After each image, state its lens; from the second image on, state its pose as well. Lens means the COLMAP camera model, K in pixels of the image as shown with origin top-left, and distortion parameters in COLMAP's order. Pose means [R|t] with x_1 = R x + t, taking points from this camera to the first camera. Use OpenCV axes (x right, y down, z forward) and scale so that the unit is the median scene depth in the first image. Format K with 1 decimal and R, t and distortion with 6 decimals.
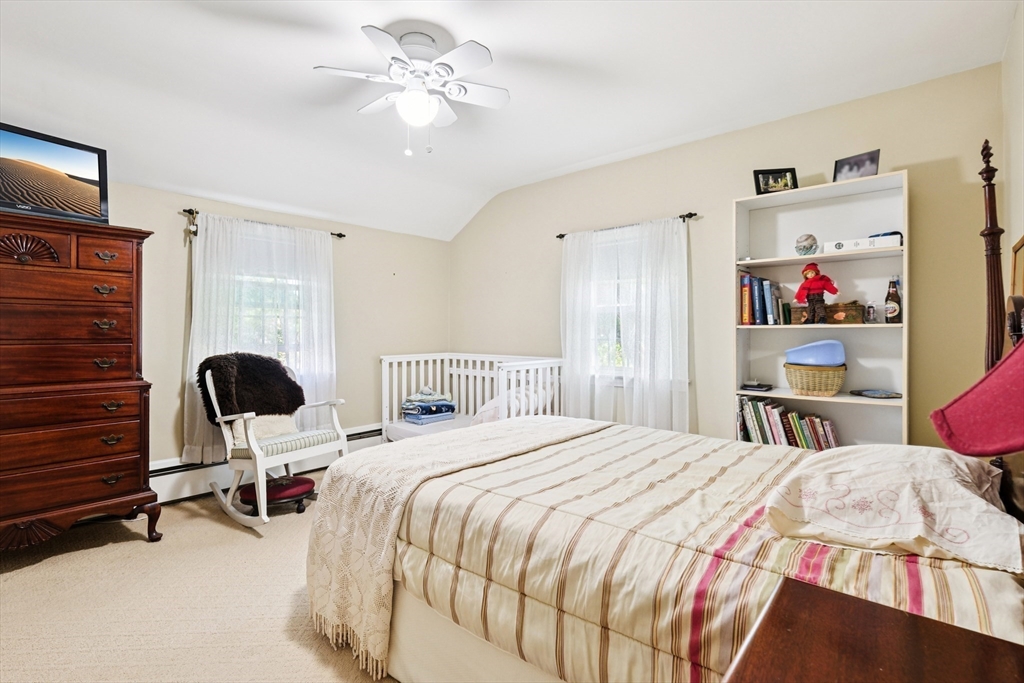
lens RADIAL K [[473.3, 0, 512.0], [0, 473.3, 341.5], [0, 0, 1]] dist [0.000388, 0.000006]
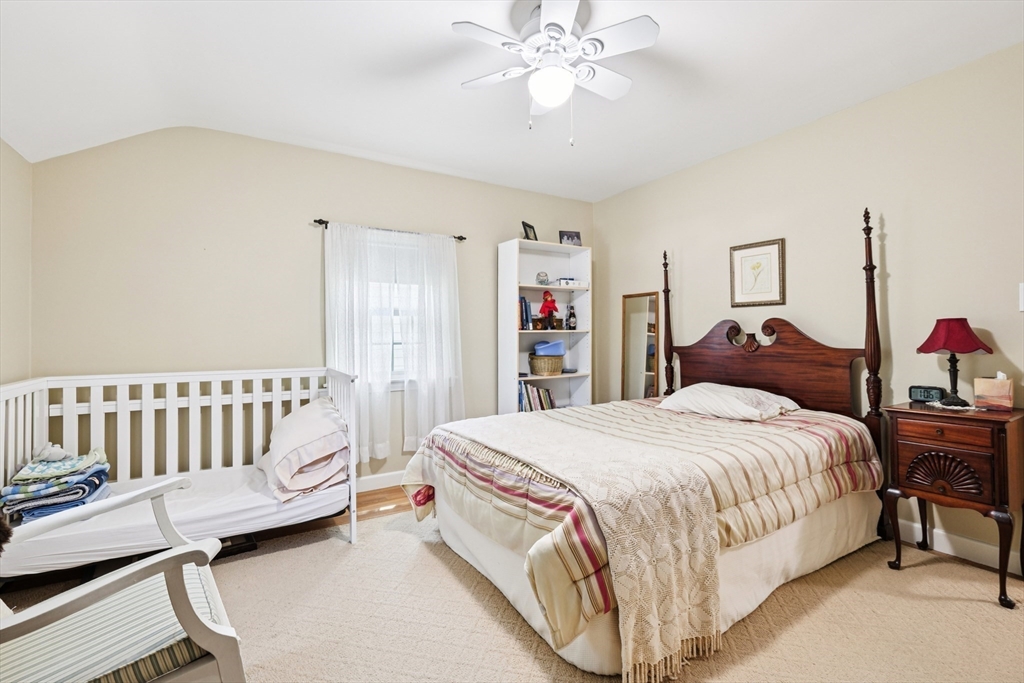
lens RADIAL K [[454.5, 0, 512.0], [0, 454.5, 341.5], [0, 0, 1]] dist [0.000309, 0.000051]
pose [[0.312051, -0.013127, 0.949975, -0.815374], [0.025255, 0.999666, 0.005518, -0.010082], [-0.949730, 0.022270, 0.312278, 0.629735]]
